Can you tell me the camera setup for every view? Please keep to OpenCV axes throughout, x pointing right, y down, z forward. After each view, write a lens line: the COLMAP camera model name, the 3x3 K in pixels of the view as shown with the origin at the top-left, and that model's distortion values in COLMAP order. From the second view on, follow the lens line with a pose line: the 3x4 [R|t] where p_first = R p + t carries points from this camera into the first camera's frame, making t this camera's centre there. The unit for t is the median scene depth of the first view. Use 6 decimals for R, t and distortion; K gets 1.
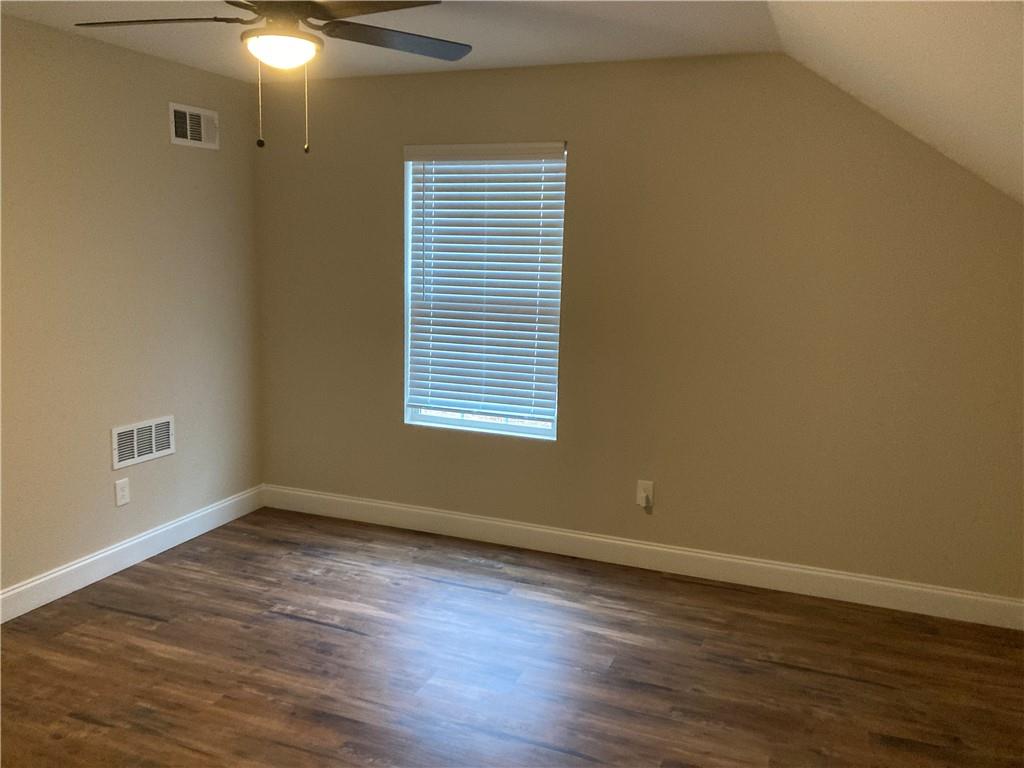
lens RADIAL K [[866.4, 0, 512.0], [0, 866.4, 384.0], [0, 0, 1]] dist [0.033434, -0.008464]
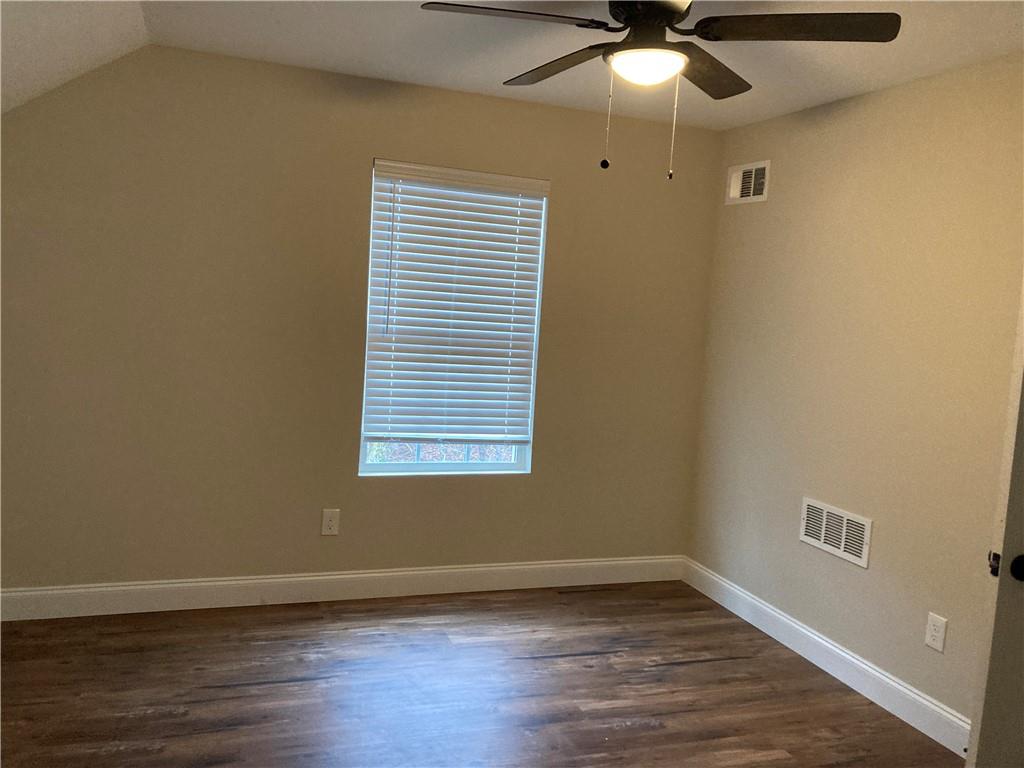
lens RADIAL K [[844.3, 0, 504.7], [0, 844.3, 380.3], [0, 0, 1]] dist [0.030867, -0.010250]
pose [[0.736802, -0.033914, 0.675257, -0.625902], [0.052200, 0.998613, -0.006803, -0.037384], [-0.674091, 0.040261, 0.737551, 0.291637]]
